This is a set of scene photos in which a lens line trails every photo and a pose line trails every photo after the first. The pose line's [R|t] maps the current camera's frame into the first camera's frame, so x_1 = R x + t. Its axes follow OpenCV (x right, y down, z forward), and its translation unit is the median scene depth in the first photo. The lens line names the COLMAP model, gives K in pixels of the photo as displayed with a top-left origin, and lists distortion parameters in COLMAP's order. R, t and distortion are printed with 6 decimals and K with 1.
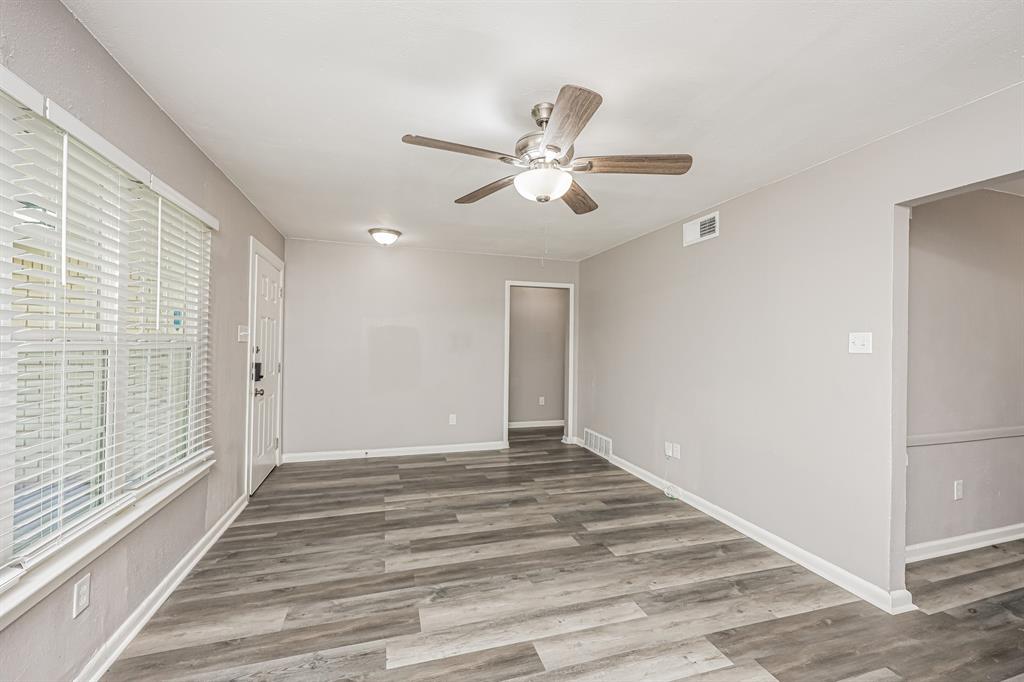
lens RADIAL K [[415.9, 0, 509.8], [0, 415.9, 339.7], [0, 0, 1]] dist [0.001210, 0.000299]
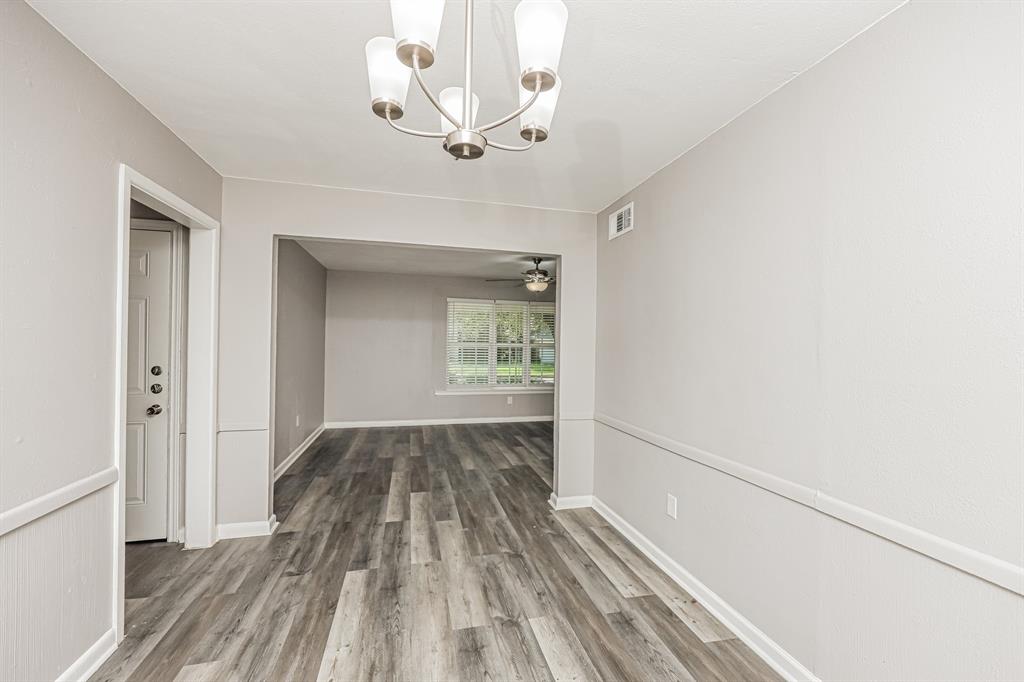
lens RADIAL K [[415.9, 0, 510.5], [0, 415.9, 342.1], [0, 0, 1]] dist [0.001210, 0.000299]
pose [[-0.059060, -0.020750, -0.998039, 1.892429], [-0.001333, 0.999785, -0.020707, 0.041026], [0.998254, 0.000107, -0.059074, 0.688526]]
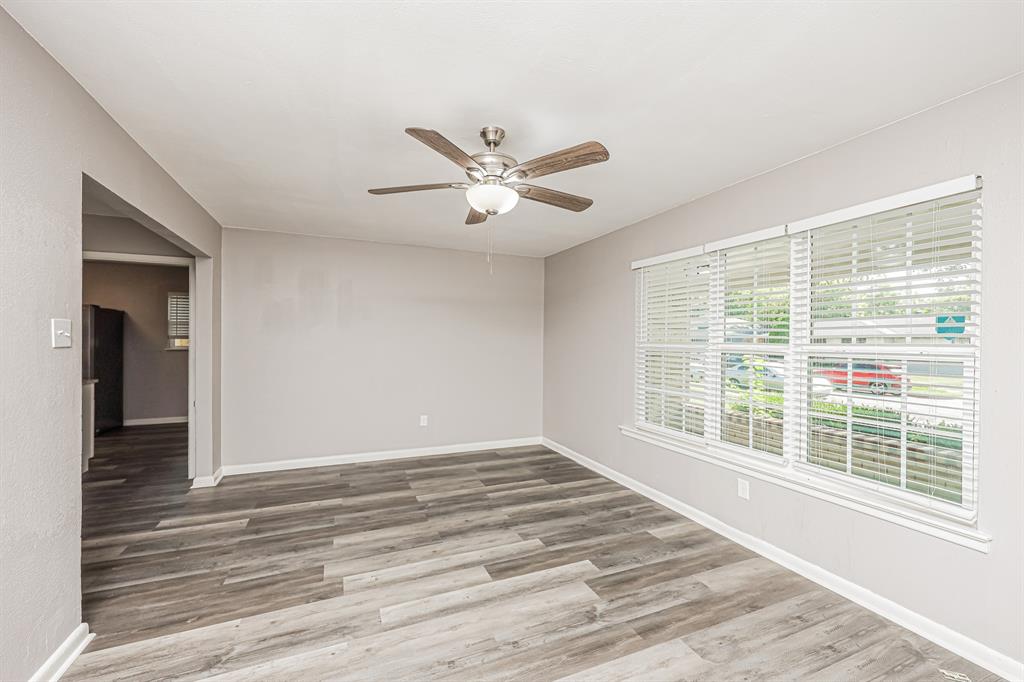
lens RADIAL K [[415.9, 0, 511.8], [0, 415.9, 342.1], [0, 0, 1]] dist [0.001210, 0.000299]
pose [[-0.993801, -0.024786, -0.108380, 0.096891], [-0.024325, 0.999689, -0.005575, 0.006396], [0.108484, -0.002904, -0.994094, 1.452436]]
